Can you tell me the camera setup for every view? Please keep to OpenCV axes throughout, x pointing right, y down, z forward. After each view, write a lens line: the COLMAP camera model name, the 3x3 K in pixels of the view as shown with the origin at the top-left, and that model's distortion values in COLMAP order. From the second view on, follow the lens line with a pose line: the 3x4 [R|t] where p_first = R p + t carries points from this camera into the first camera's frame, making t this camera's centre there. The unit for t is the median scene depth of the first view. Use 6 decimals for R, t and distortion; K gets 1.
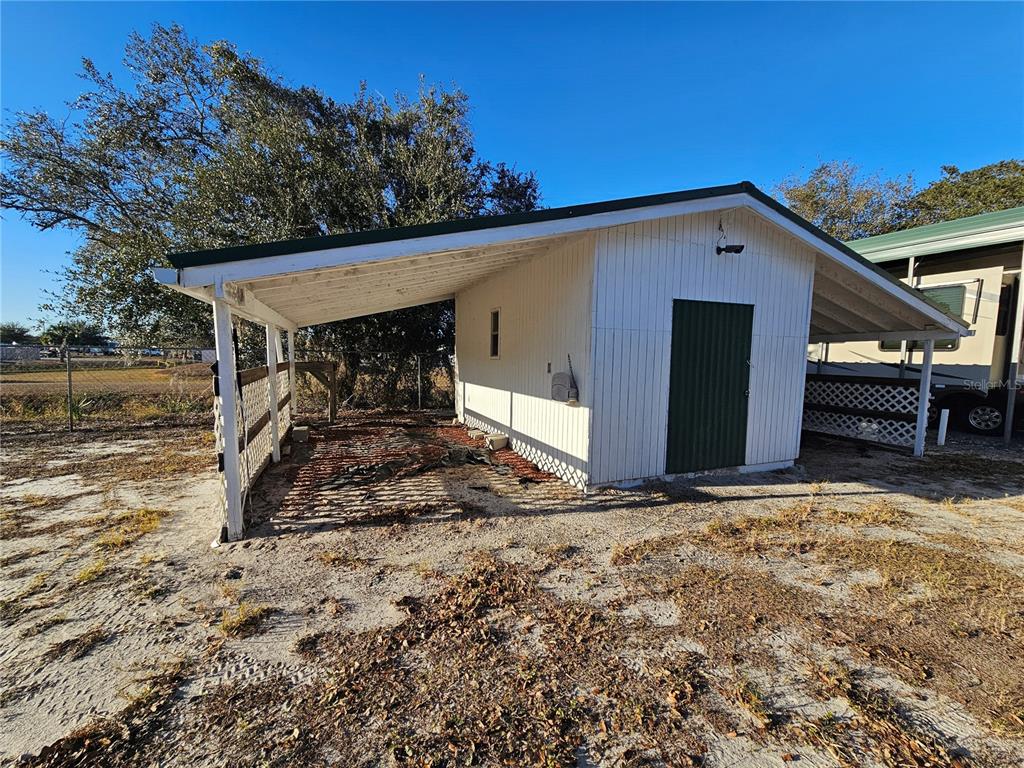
lens RADIAL K [[415.9, 0, 510.4], [0, 415.9, 394.0], [0, 0, 1]] dist [-0.001393, -0.000341]
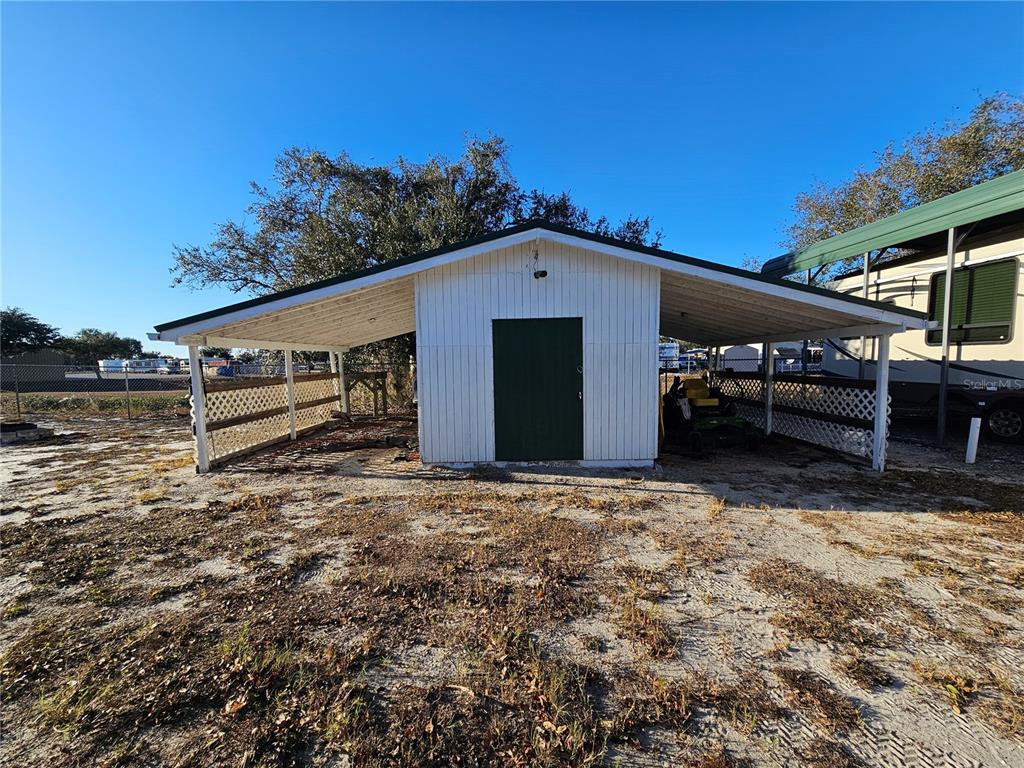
lens RADIAL K [[415.9, 0, 510.4], [0, 415.9, 394.0], [0, 0, 1]] dist [-0.001393, -0.000341]
pose [[0.922096, 0.001866, -0.386956, 0.931122], [-0.005480, 0.999951, -0.008237, 0.004896], [0.386921, 0.009716, 0.922062, -0.128631]]
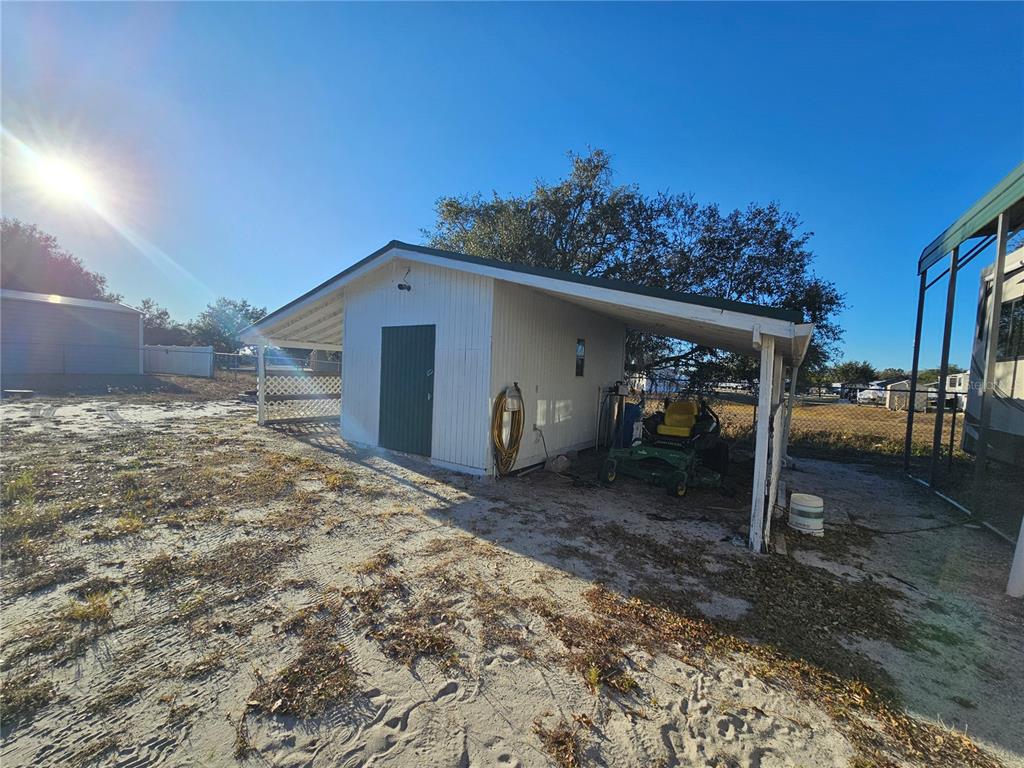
lens RADIAL K [[419.3, 0, 507.2], [0, 419.3, 390.2], [0, 0, 1]] dist [-0.000343, -0.000581]
pose [[0.545041, 0.048018, -0.837033, 1.916486], [-0.113850, 0.993350, -0.017149, -0.027640], [0.830644, 0.104643, 0.546883, 0.577366]]
